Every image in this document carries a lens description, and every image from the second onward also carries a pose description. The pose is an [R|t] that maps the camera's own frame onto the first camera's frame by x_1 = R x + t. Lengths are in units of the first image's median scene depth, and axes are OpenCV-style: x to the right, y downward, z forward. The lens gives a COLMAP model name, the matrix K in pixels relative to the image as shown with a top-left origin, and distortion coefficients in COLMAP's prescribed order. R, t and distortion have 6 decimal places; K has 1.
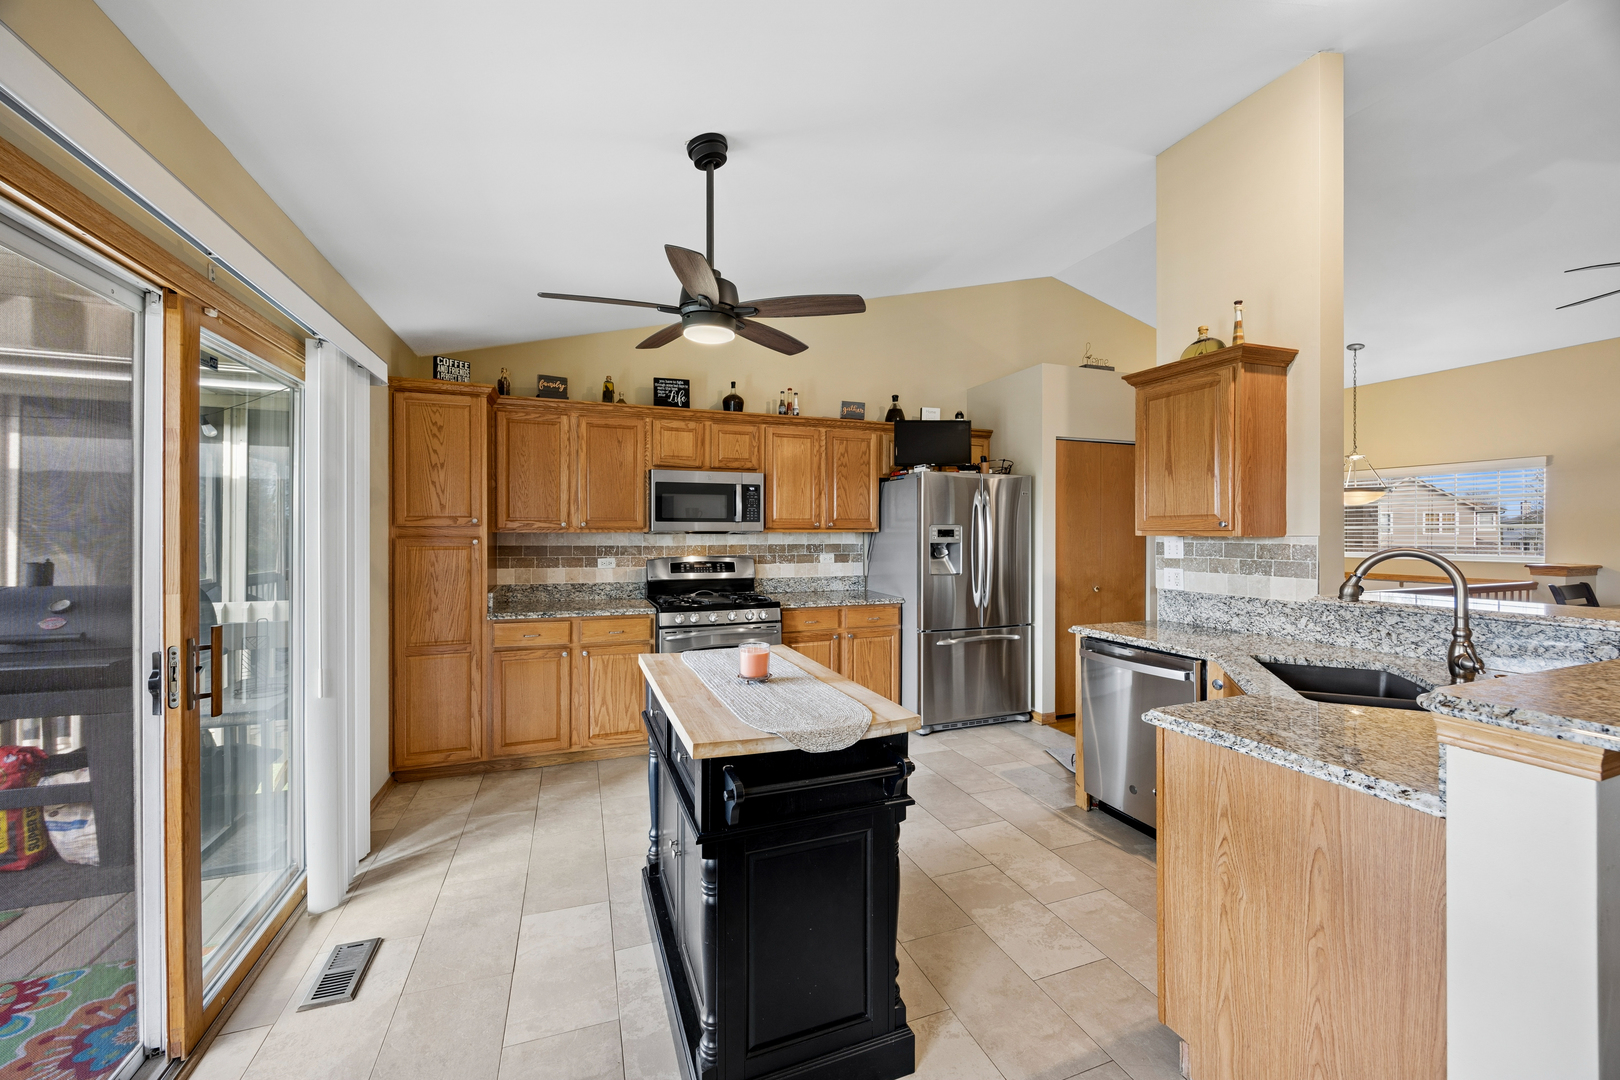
lens RADIAL K [[630.4, 0, 801.0], [0, 630.4, 537.1], [0, 0, 1]] dist [-0.000764, 0.000393]
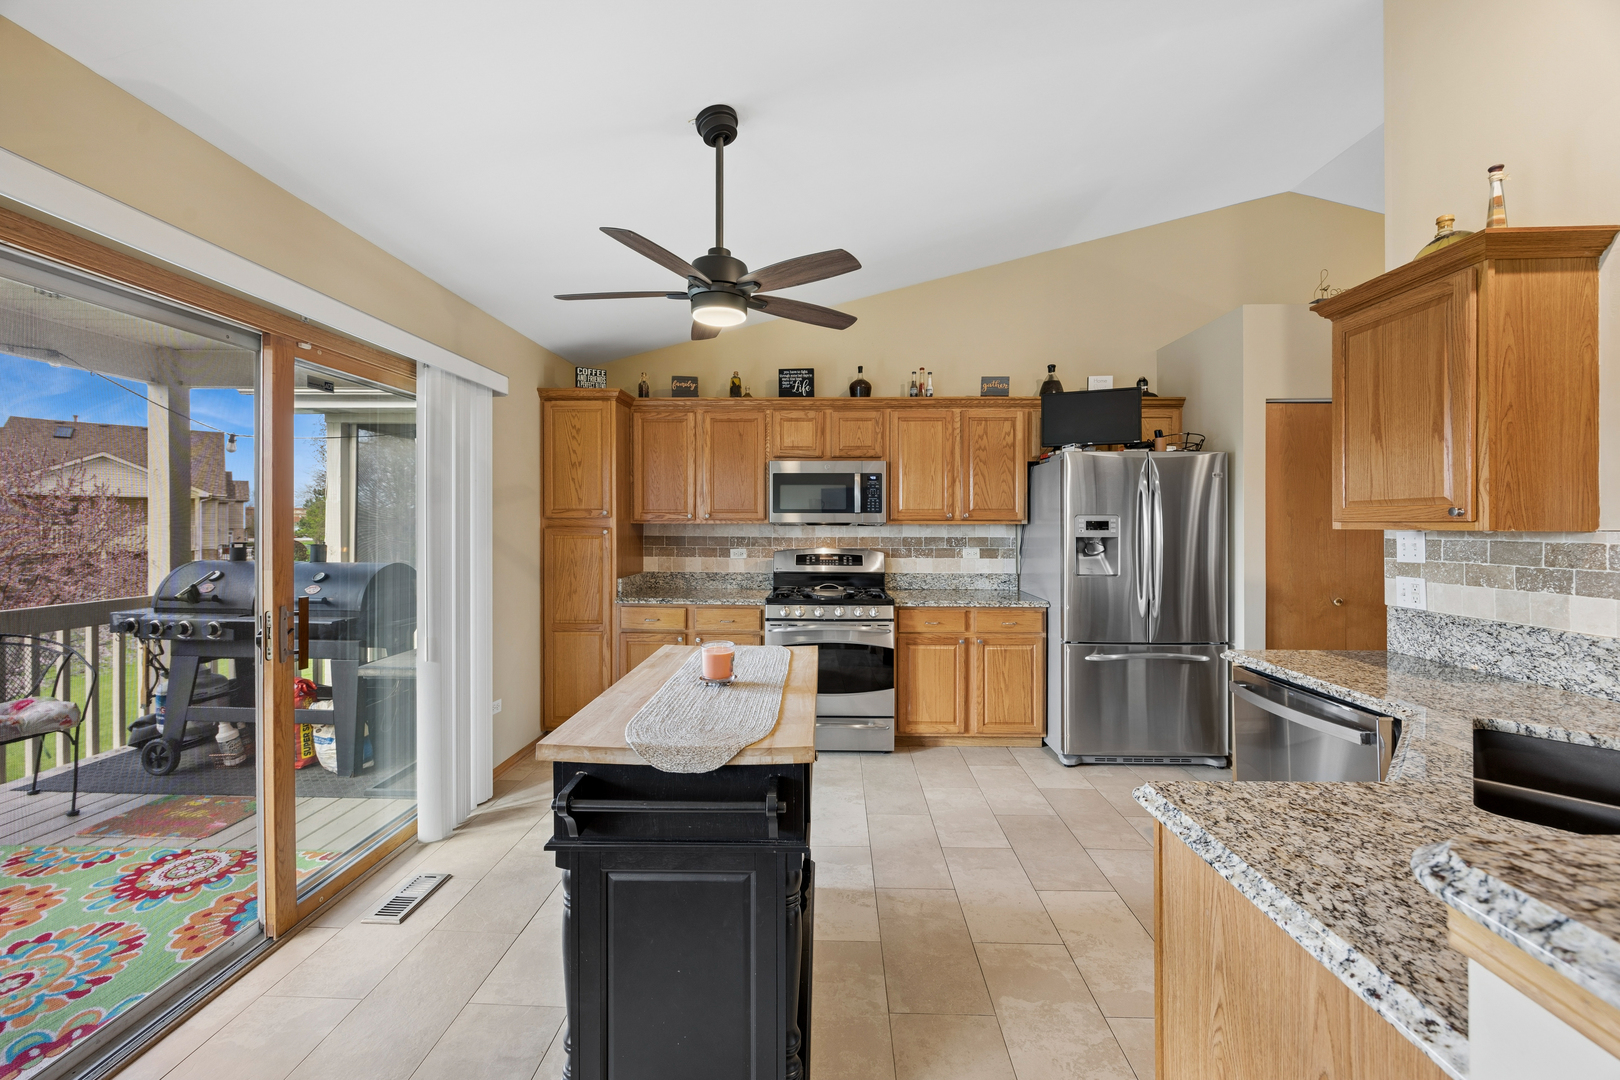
lens RADIAL K [[630.4, 0, 806.9], [0, 630.4, 526.9], [0, 0, 1]] dist [-0.000764, 0.000393]
pose [[0.925709, 0.003729, -0.378219, 0.254801], [-0.005481, 0.999979, -0.003556, 0.000997], [0.378197, 0.005365, 0.925710, 0.122902]]
